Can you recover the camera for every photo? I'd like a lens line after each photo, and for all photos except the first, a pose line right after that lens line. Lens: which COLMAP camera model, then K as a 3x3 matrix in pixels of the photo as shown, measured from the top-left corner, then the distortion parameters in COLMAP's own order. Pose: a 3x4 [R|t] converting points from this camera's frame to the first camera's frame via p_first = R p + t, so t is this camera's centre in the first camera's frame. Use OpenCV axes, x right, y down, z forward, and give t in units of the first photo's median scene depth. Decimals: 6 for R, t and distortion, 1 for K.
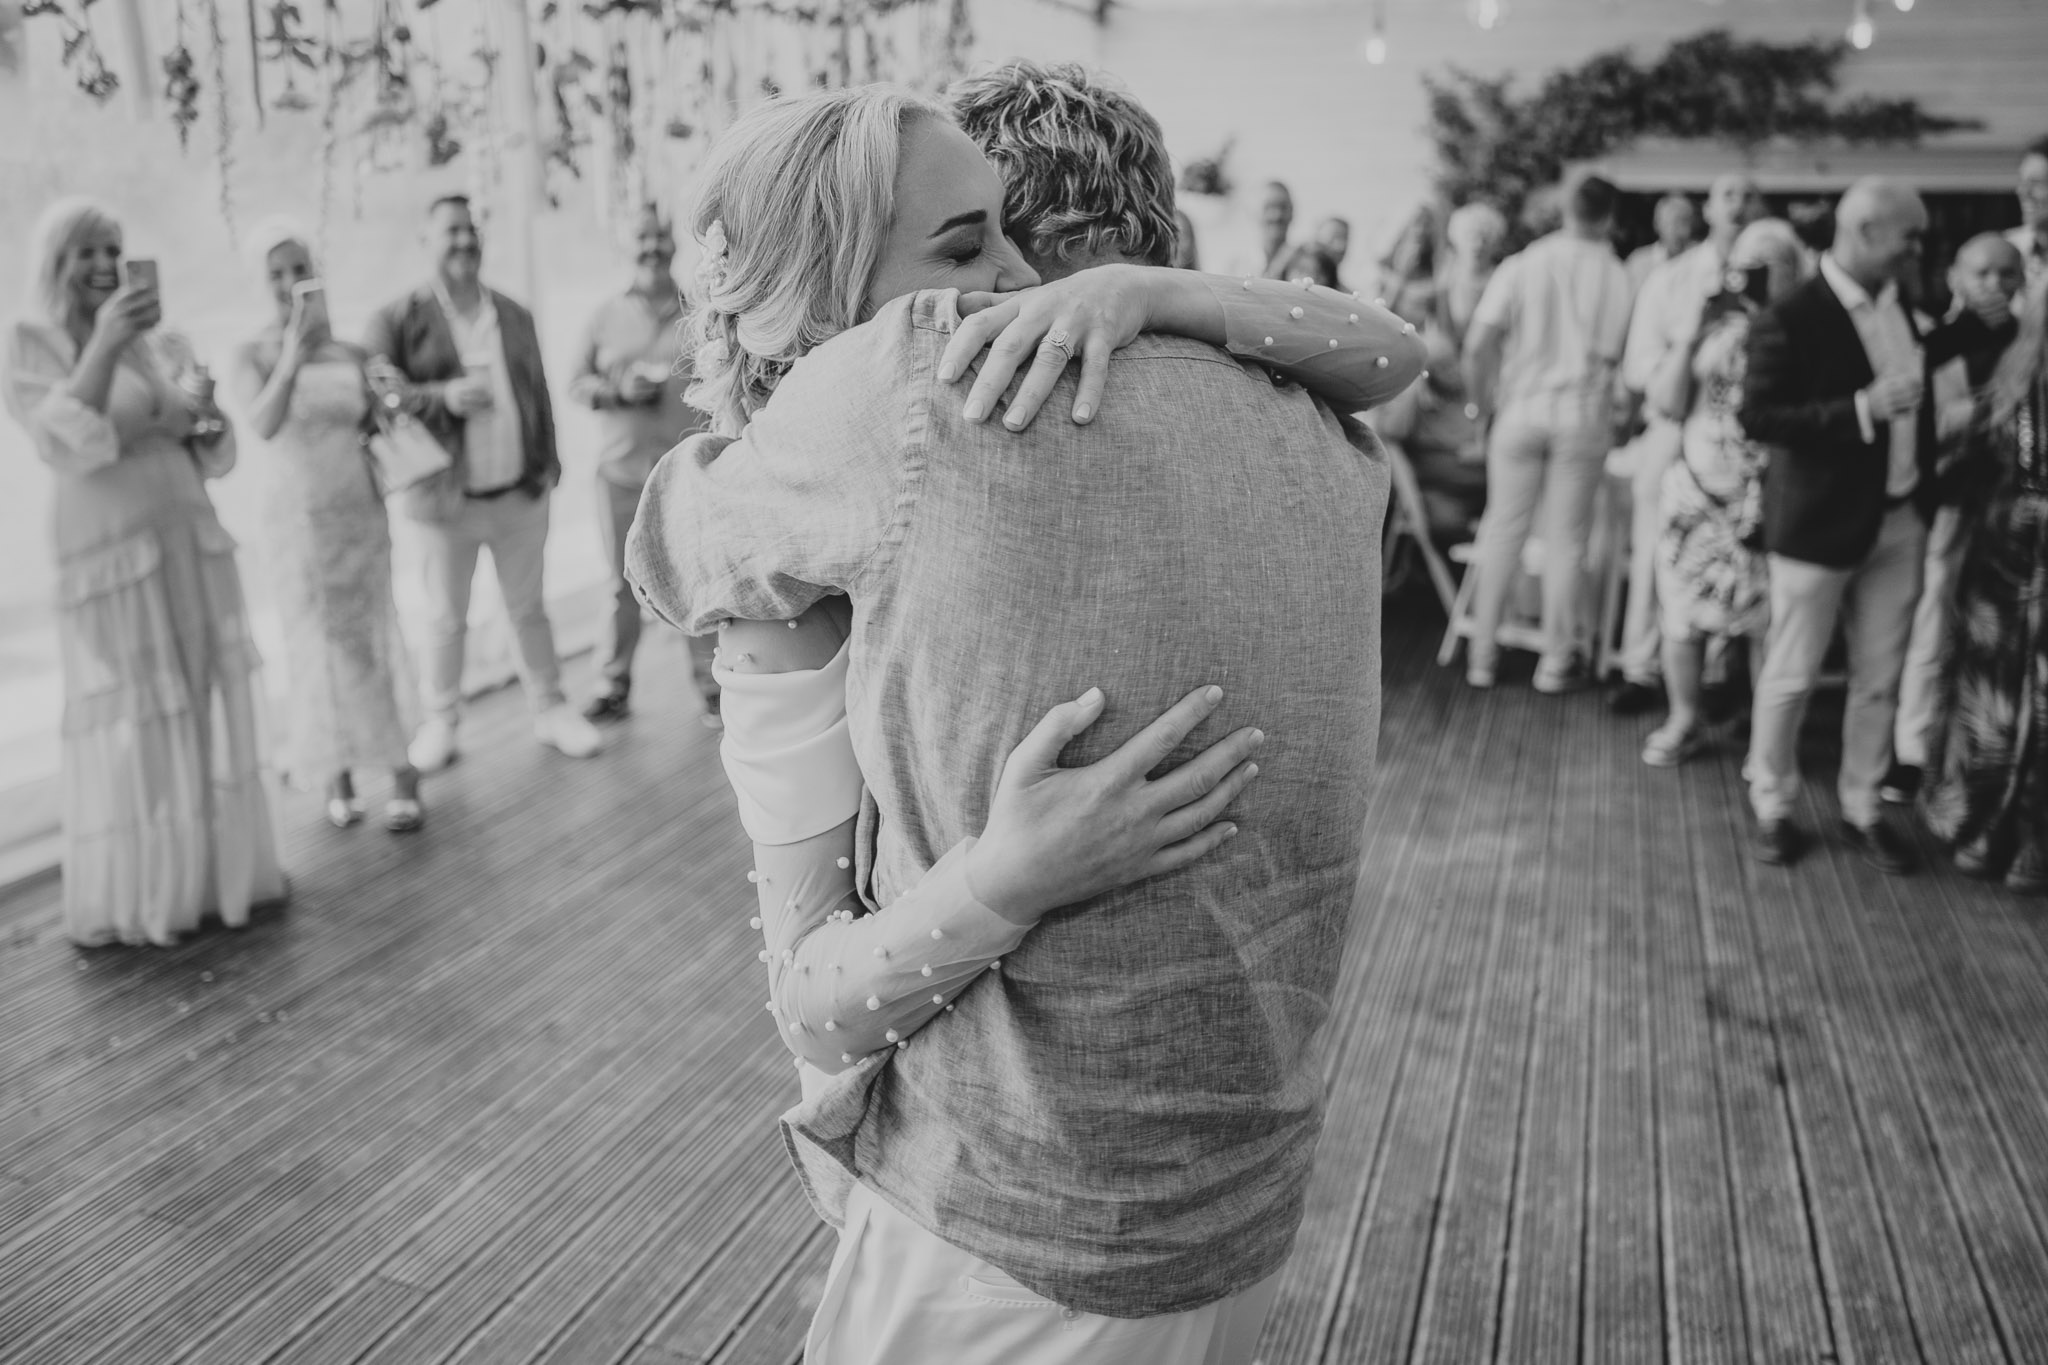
lens RADIAL K [[1575.6, 0, 1180.4], [0, 1575.6, 581.4], [0, 0, 1]] dist [-0.010615, 0.004268]
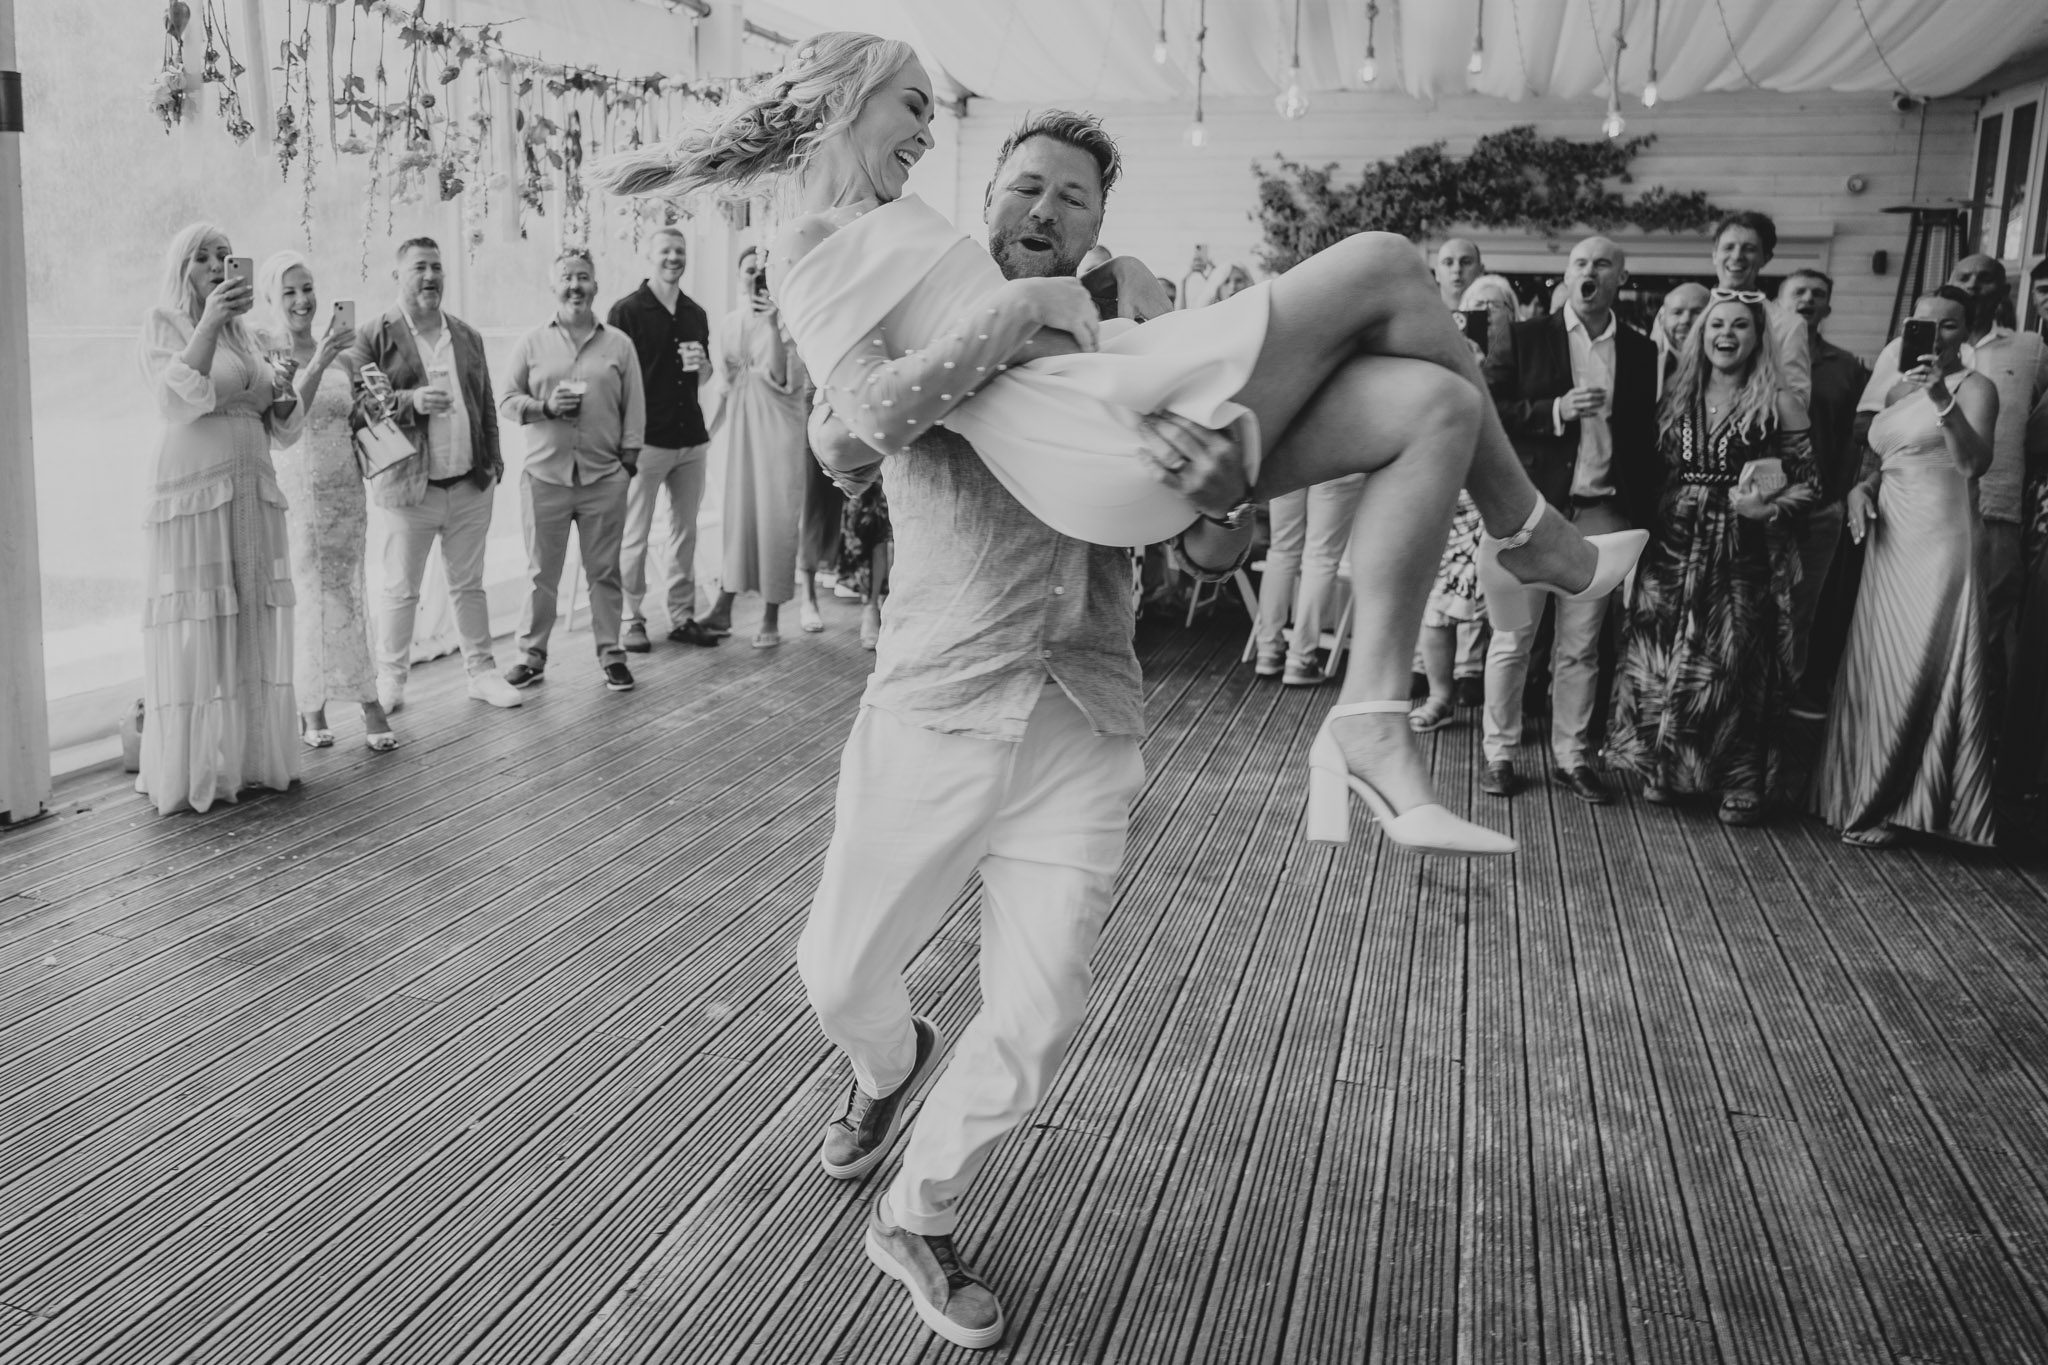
lens RADIAL K [[1765.6, 0, 1023.9], [0, 1765.6, 677.3], [0, 0, 1]] dist [-0.027822, 0.015857]
pose [[0.999676, 0.017786, -0.018214, 0.044815], [-0.018536, 0.998950, -0.041904, 0.179307], [0.017450, 0.042228, 0.998956, -0.426880]]
